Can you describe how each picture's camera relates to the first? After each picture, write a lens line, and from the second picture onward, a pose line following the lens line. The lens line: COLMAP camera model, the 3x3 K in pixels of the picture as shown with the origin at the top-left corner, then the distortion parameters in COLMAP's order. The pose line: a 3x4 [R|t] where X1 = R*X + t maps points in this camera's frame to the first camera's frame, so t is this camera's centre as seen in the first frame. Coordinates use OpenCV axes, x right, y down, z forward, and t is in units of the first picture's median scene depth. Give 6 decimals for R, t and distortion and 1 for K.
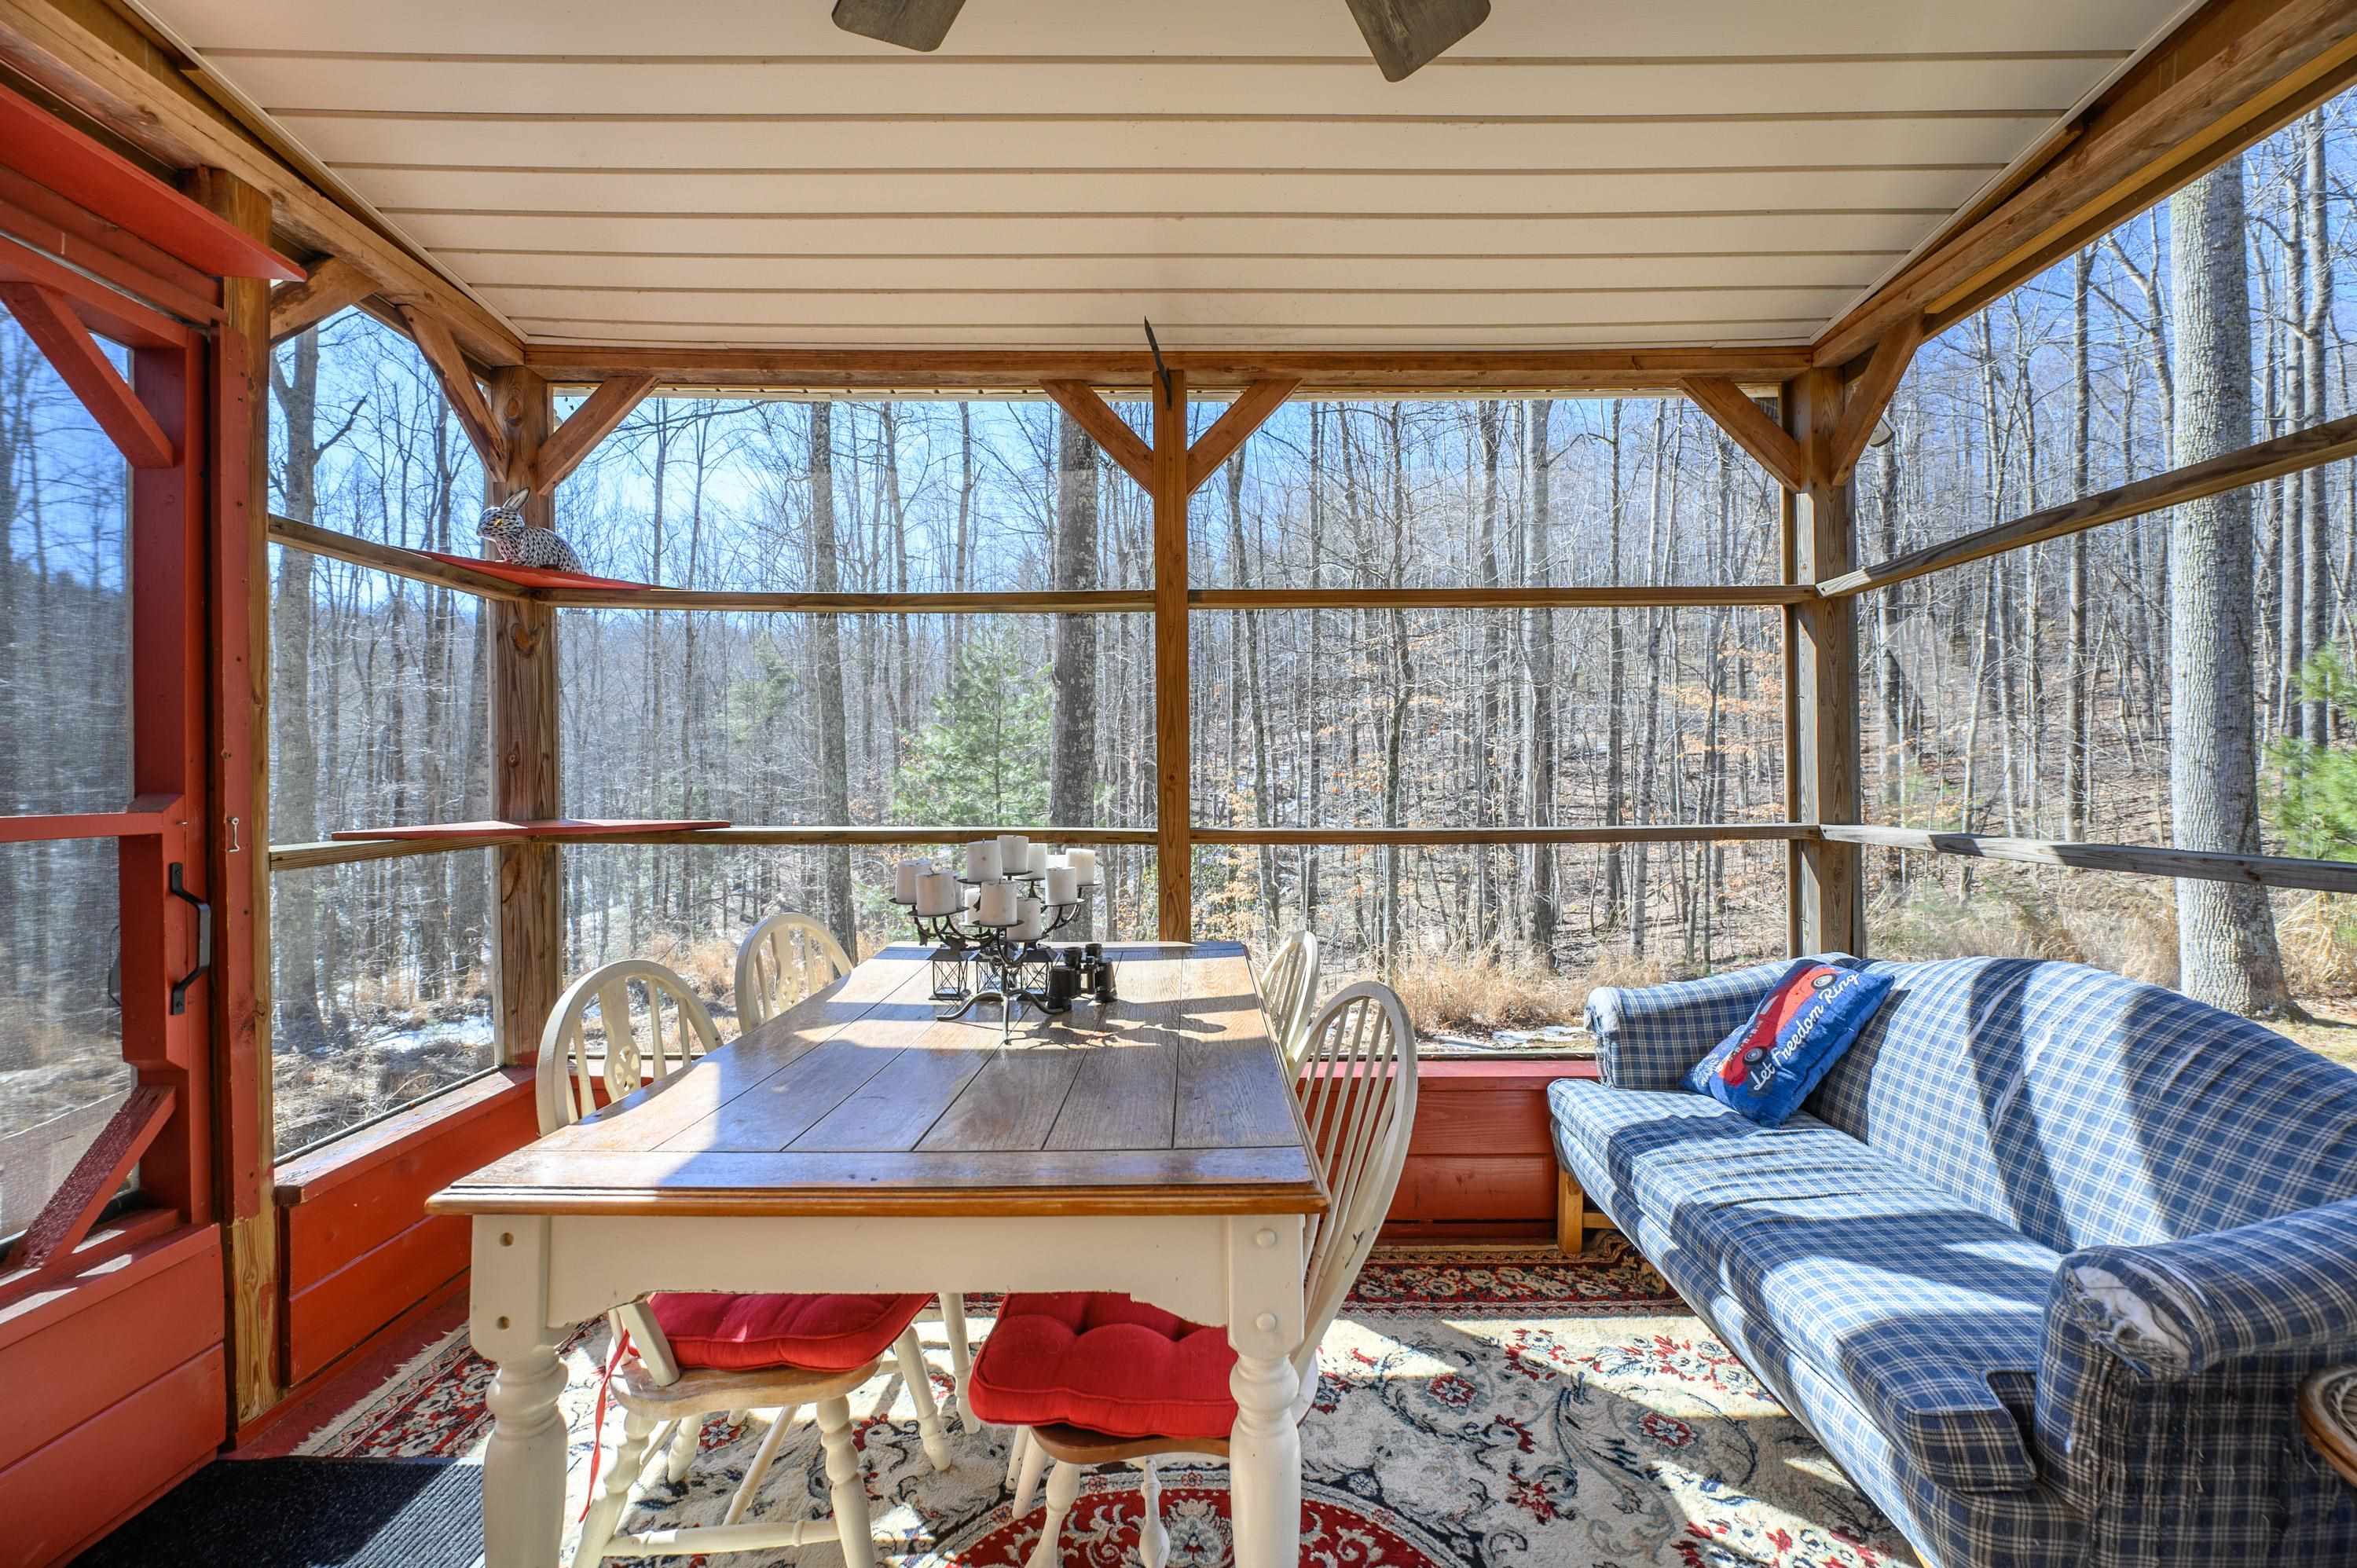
lens RADIAL K [[947.5, 0, 1178.5], [0, 947.5, 784.0], [0, 0, 1]] dist [-0.002041, -0.000777]
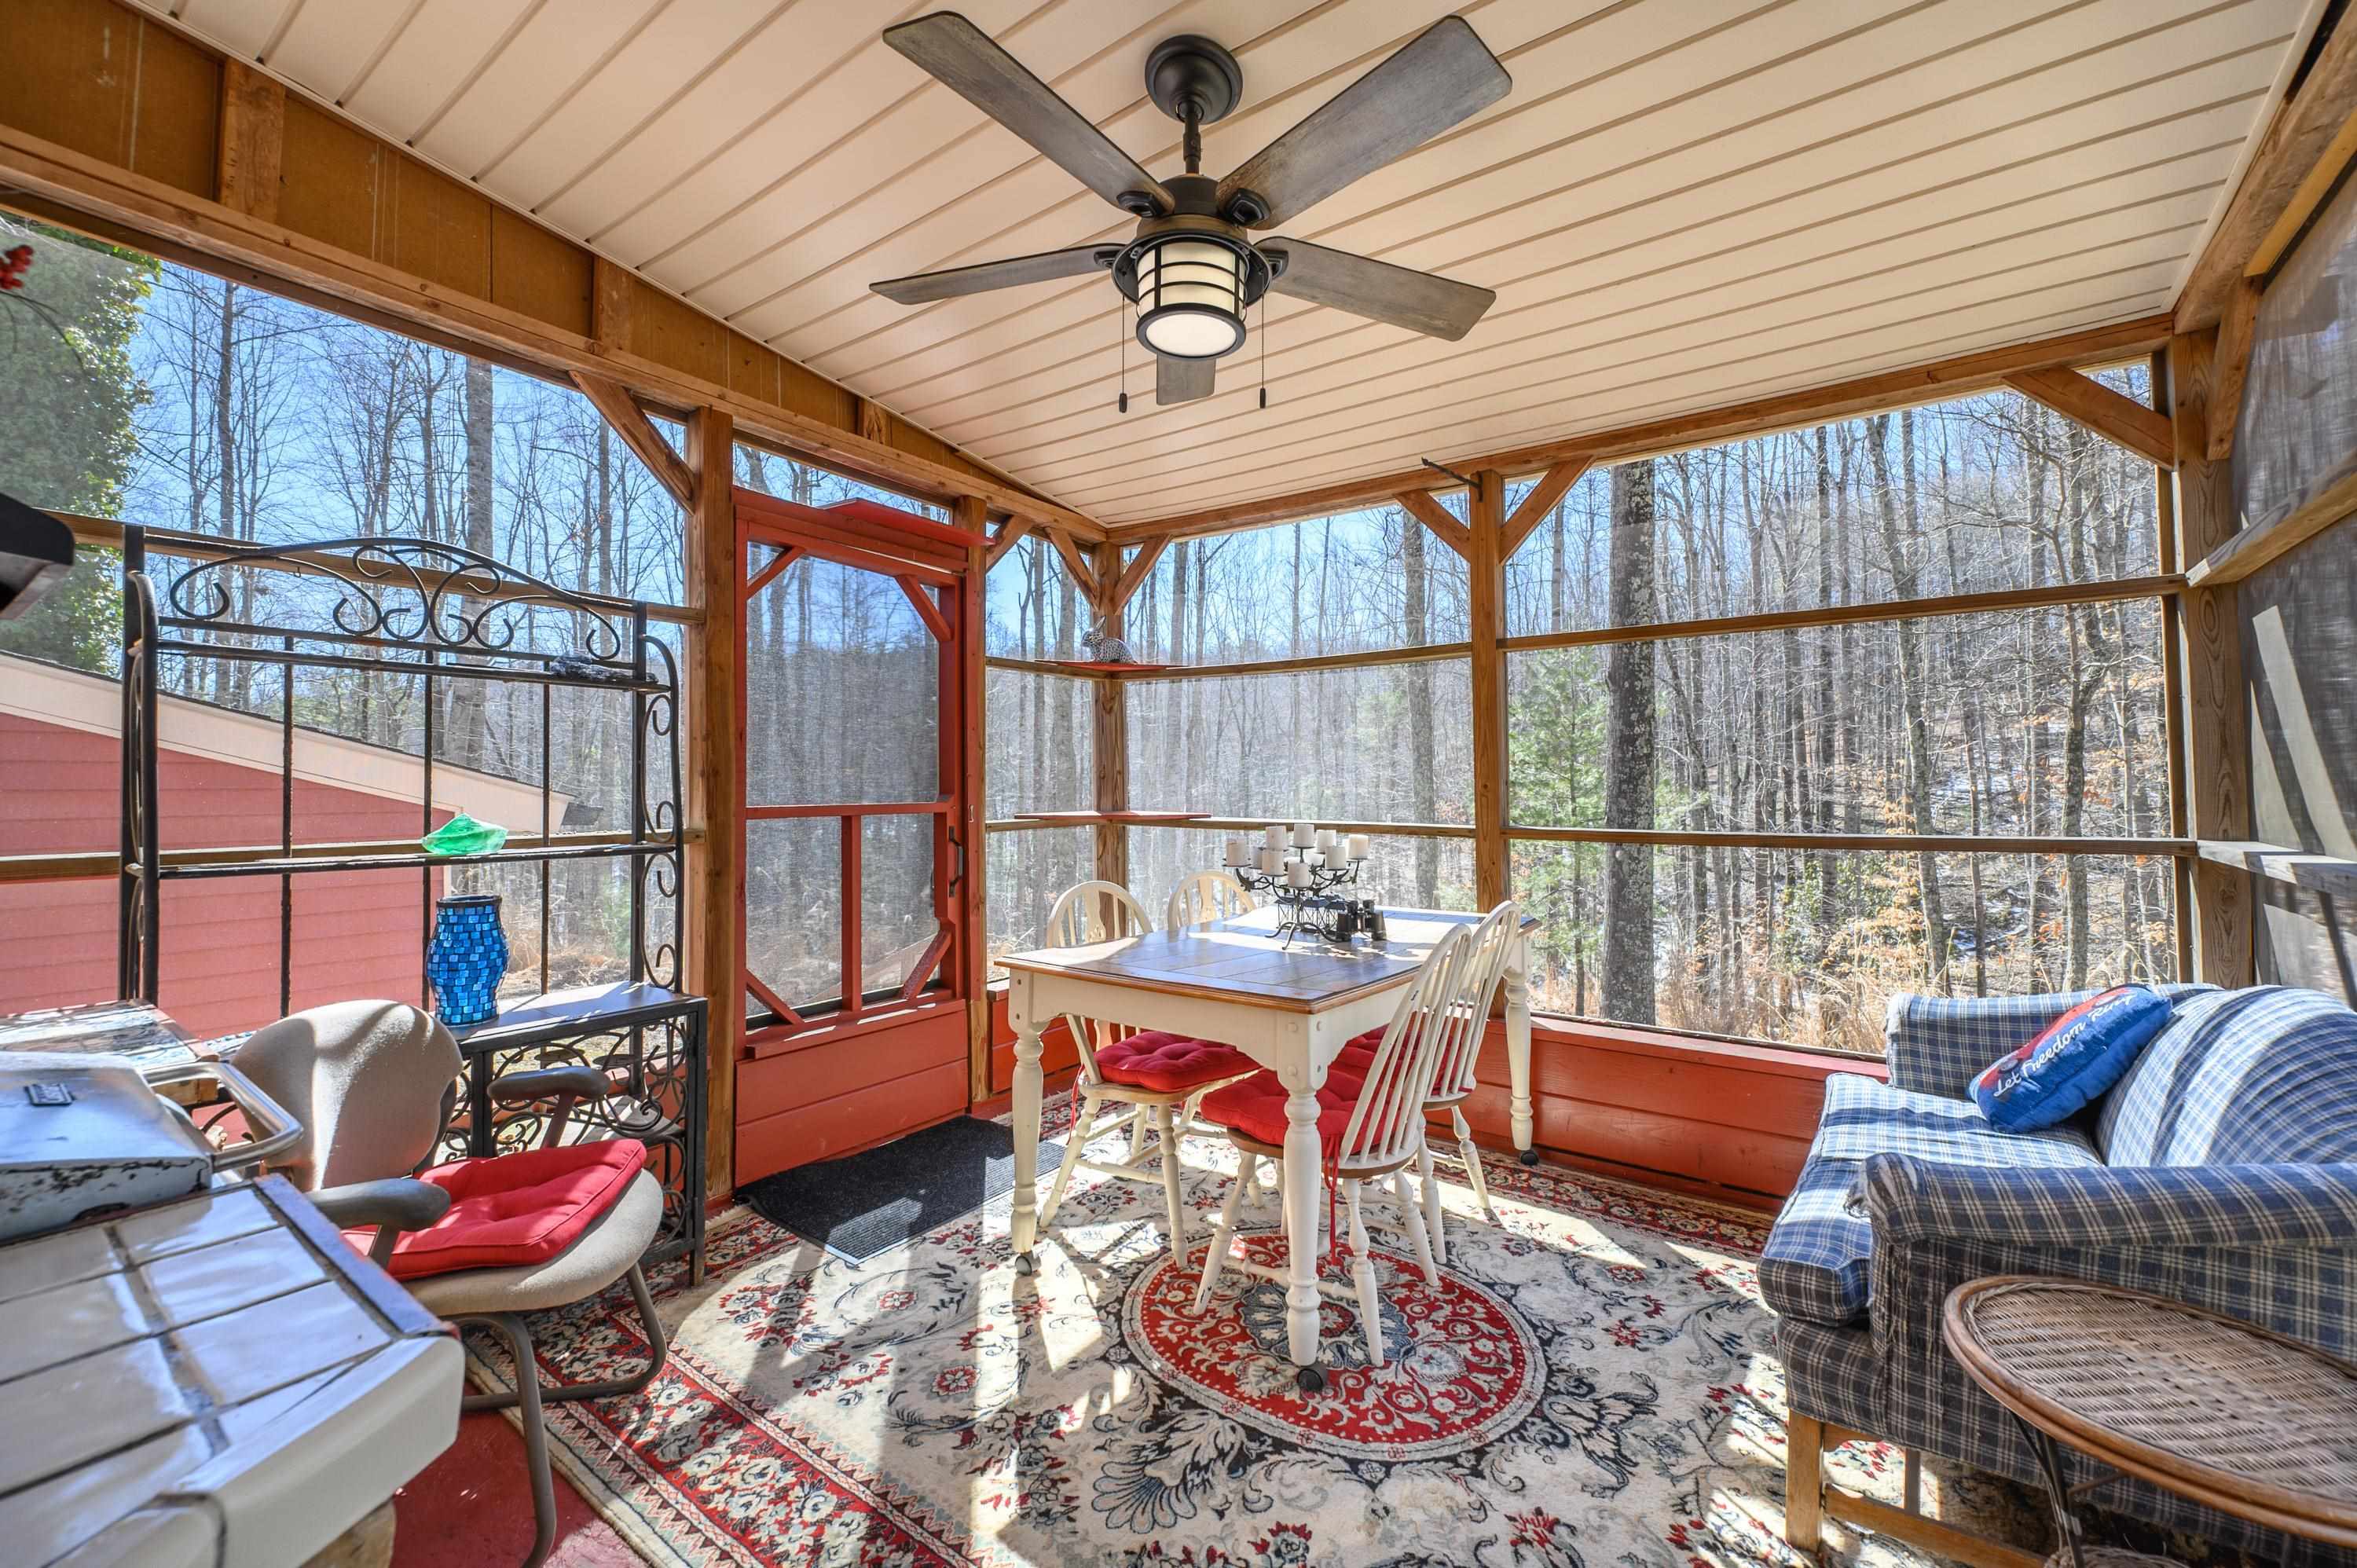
lens RADIAL K [[973.3, 0, 1181.8], [0, 973.3, 778.6], [0, 0, 1]] dist [-0.010806, -0.000262]
pose [[0.798935, -0.002656, -0.601412, 0.478851], [-0.002697, 0.999964, -0.007999, -0.005685], [0.601412, 0.008013, 0.798899, -0.314883]]
